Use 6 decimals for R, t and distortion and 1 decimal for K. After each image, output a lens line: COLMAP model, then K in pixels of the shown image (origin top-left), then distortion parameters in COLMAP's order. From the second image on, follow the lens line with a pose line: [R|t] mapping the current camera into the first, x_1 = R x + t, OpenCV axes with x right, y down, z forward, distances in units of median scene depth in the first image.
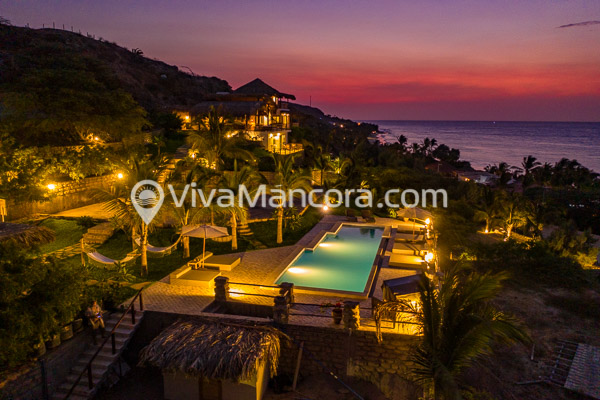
lens RADIAL K [[472.7, 0, 297.4], [0, 472.7, 203.5], [0, 0, 1]] dist [-0.011433, -0.010195]
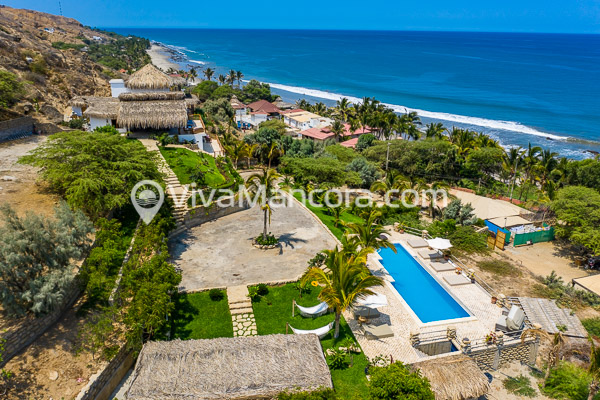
lens RADIAL K [[472.7, 0, 300.3], [0, 472.7, 200.4], [0, 0, 1]] dist [-0.011433, -0.010195]
pose [[0.886545, -0.155284, 0.435804, -0.249580], [0.076270, 0.978155, 0.193378, -0.137723], [-0.456313, -0.138200, 0.879022, -0.041368]]
